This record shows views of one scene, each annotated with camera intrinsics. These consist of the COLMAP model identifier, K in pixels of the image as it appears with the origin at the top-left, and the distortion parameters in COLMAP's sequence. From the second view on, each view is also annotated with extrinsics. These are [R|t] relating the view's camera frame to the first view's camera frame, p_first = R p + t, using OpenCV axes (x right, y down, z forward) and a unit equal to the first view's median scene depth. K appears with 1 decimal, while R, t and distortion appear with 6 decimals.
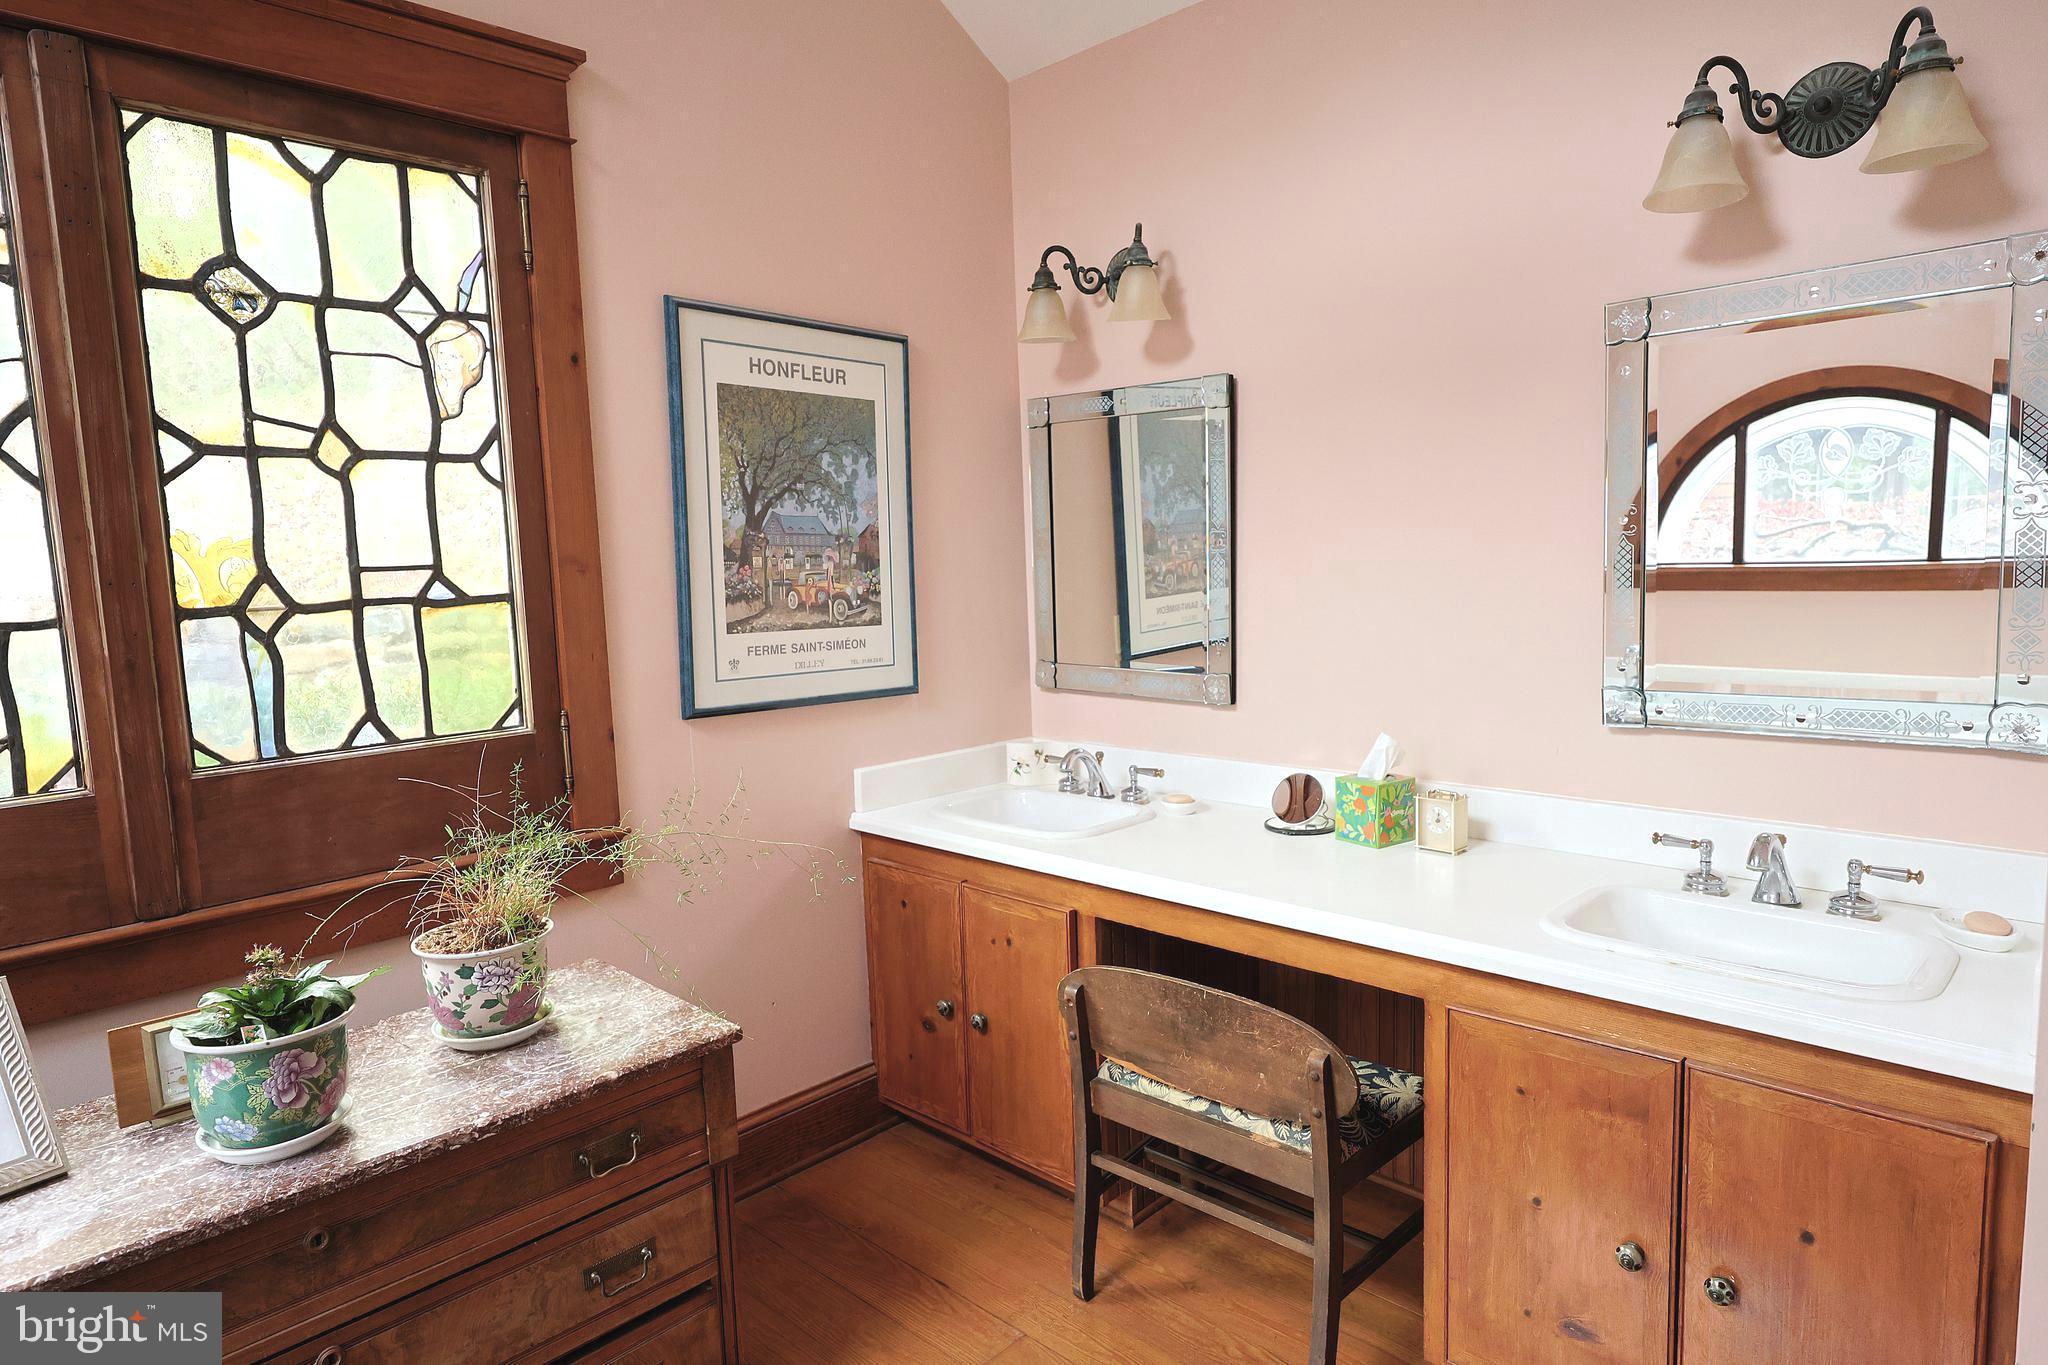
lens RADIAL K [[1194.6, 0, 1026.2], [0, 1194.6, 704.2], [0, 0, 1]] dist [0.002084, 0.000263]
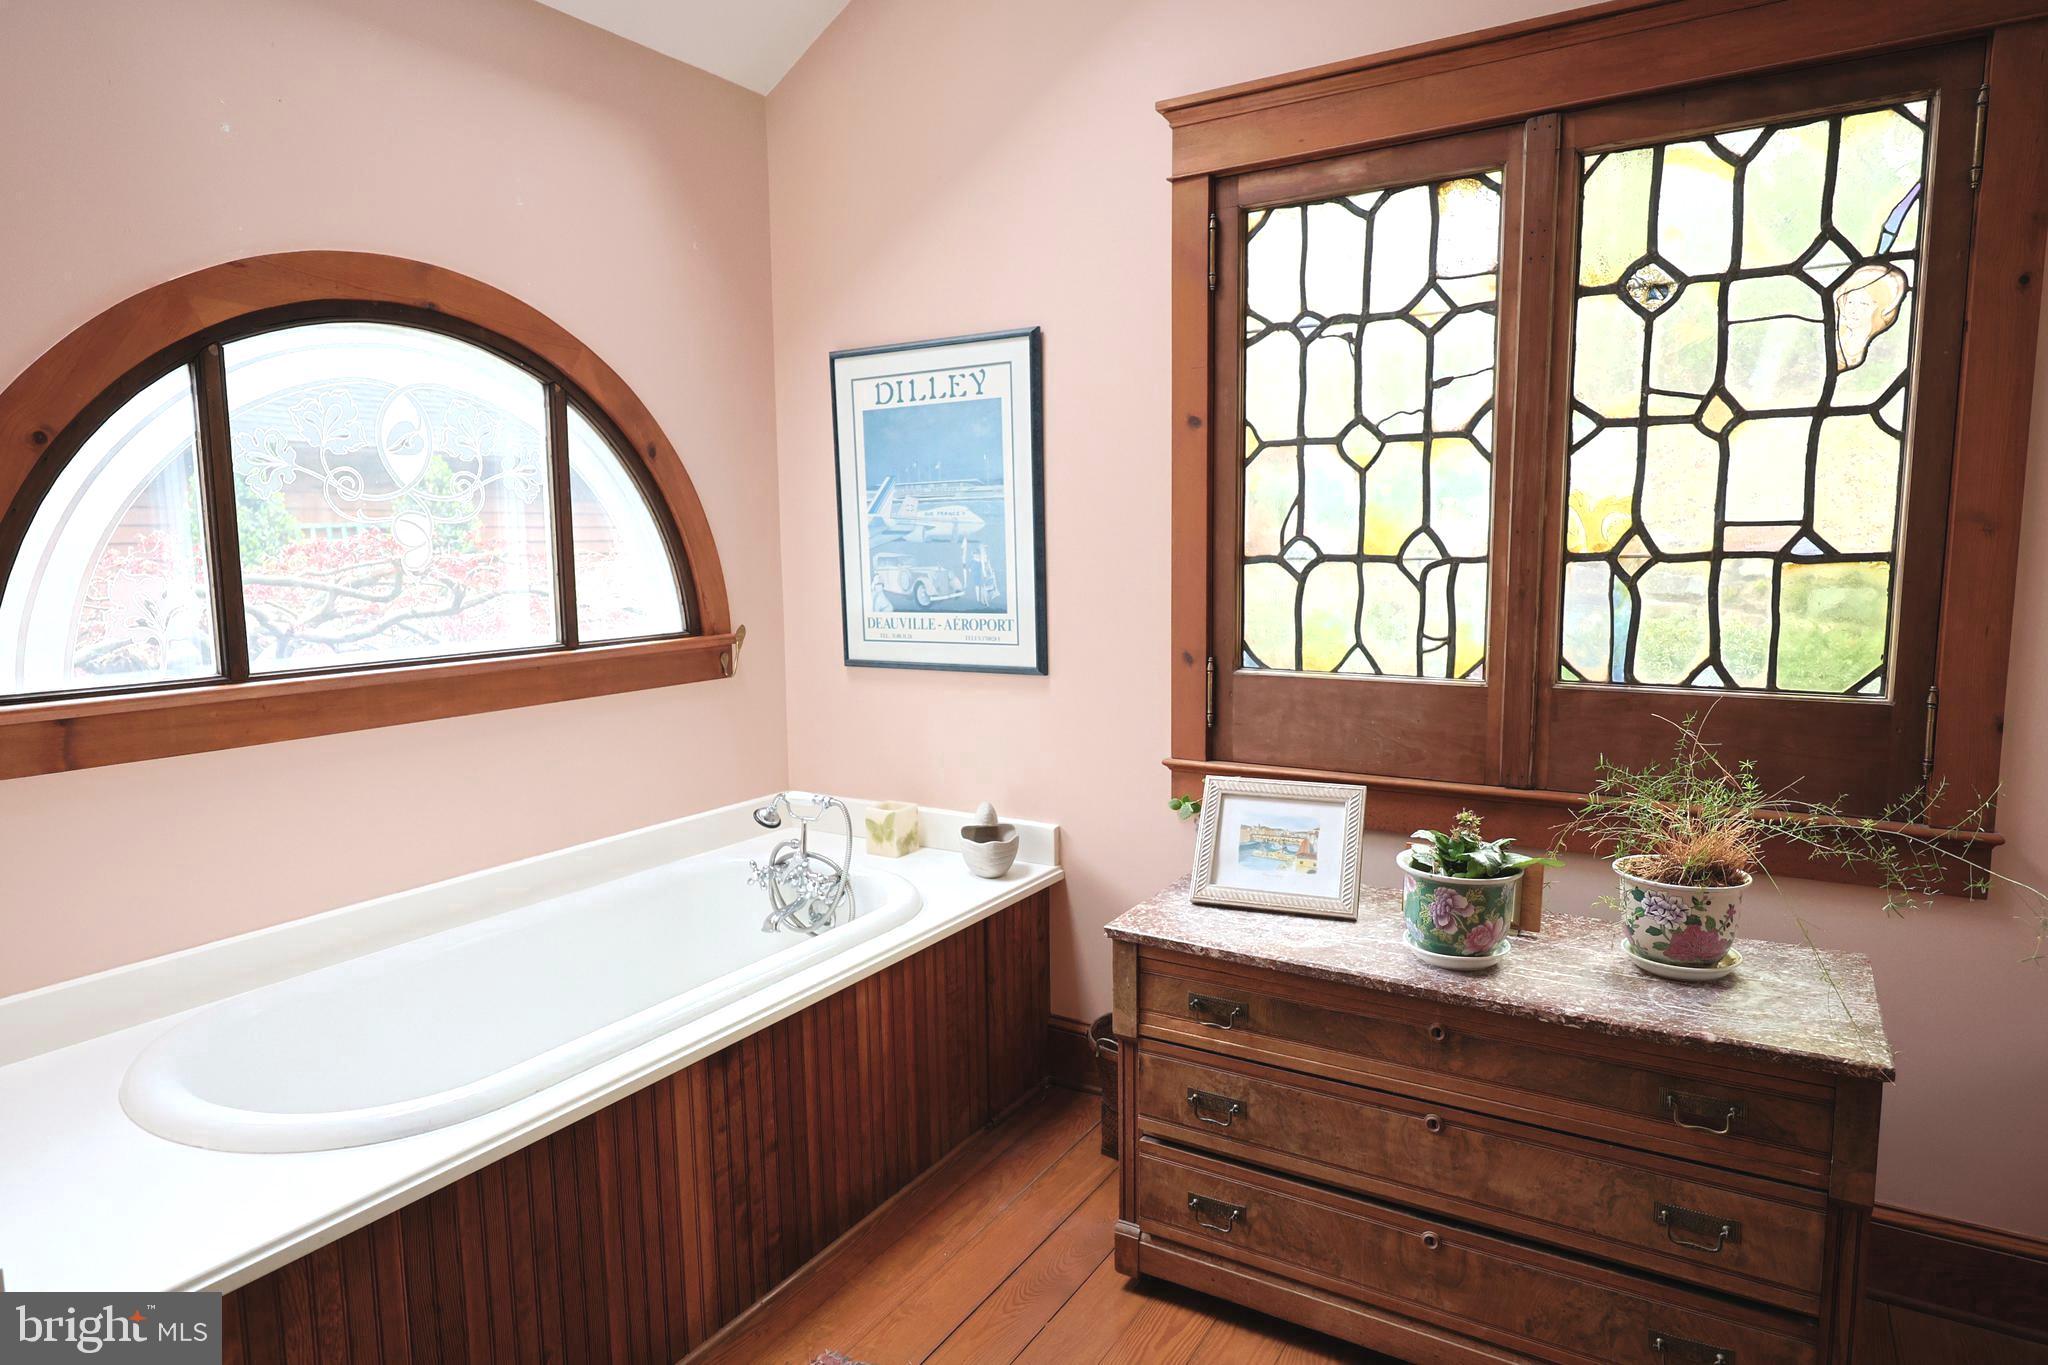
lens RADIAL K [[1194.6, 0, 1026.2], [0, 1194.6, 704.2], [0, 0, 1]] dist [0.002084, 0.000263]
pose [[0.214789, 0.168264, -0.962057, 0.393342], [-0.119560, 0.982168, 0.145088, -0.036298], [0.969315, 0.083860, 0.231076, 0.164127]]
